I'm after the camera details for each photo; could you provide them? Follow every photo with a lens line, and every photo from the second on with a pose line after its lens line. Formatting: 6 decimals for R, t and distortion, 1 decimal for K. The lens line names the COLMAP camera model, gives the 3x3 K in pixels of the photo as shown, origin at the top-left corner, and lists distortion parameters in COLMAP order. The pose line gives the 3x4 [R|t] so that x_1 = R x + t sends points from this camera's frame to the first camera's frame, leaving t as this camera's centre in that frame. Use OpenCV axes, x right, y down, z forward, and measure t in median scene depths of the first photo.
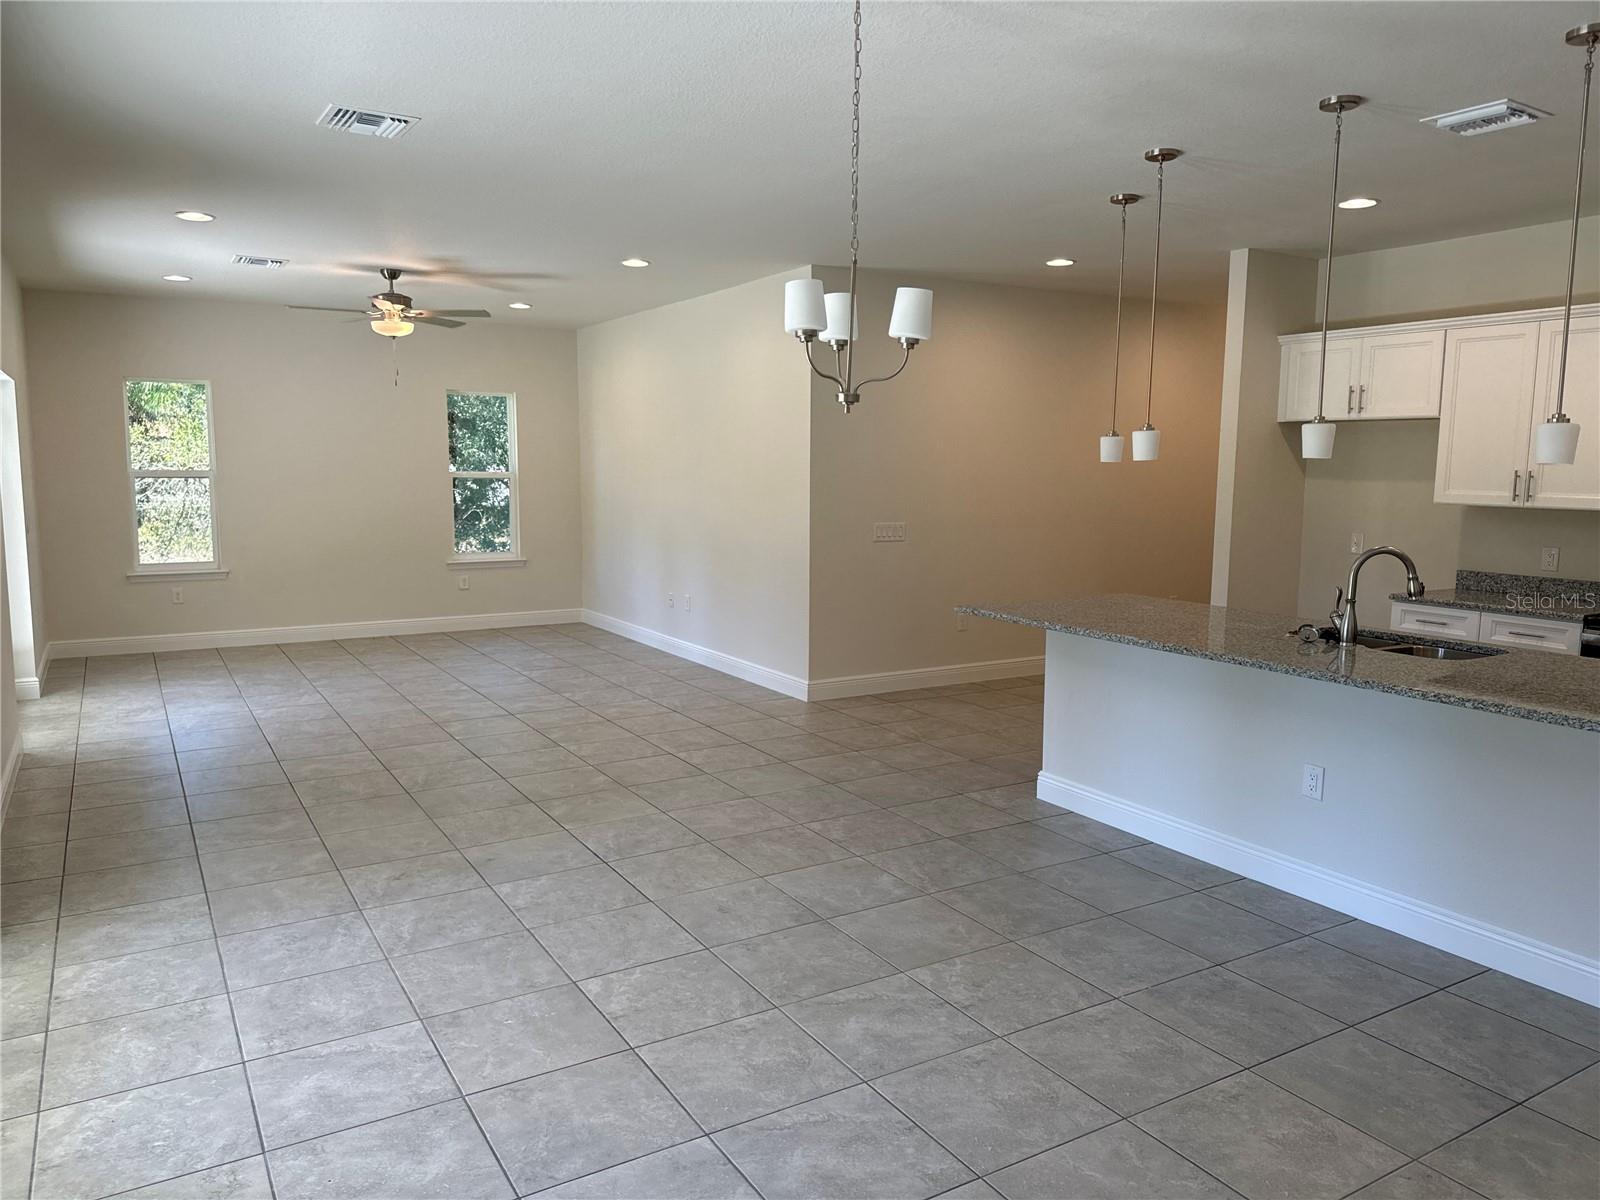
lens RADIAL K [[1114.4, 0, 800.0], [0, 1114.4, 600.0], [0, 0, 1]] dist [0.071590, -0.095491]
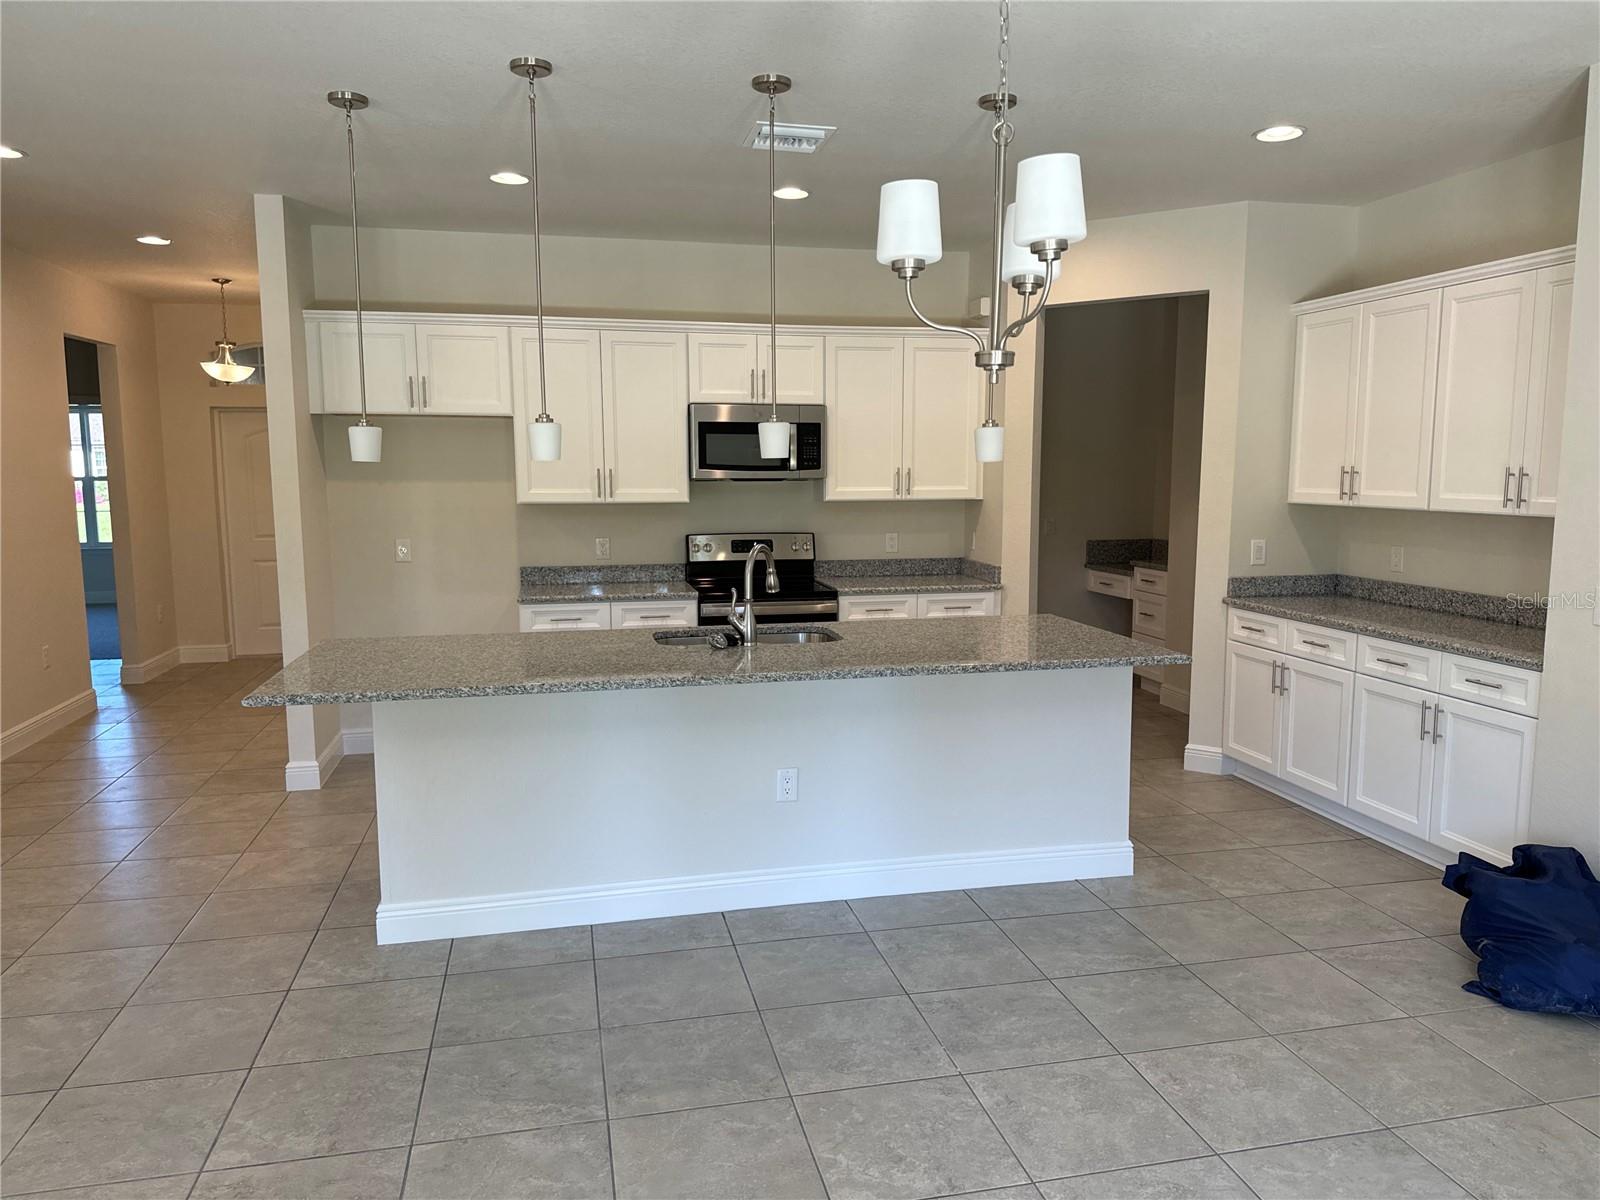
lens RADIAL K [[1114.4, 0, 800.0], [0, 1114.4, 600.0], [0, 0, 1]] dist [0.071590, -0.095491]
pose [[0.312180, -0.122063, 0.942149, -0.357060], [0.120776, 0.988764, 0.088084, -0.067942], [-0.942315, 0.086291, 0.323414, 0.536484]]
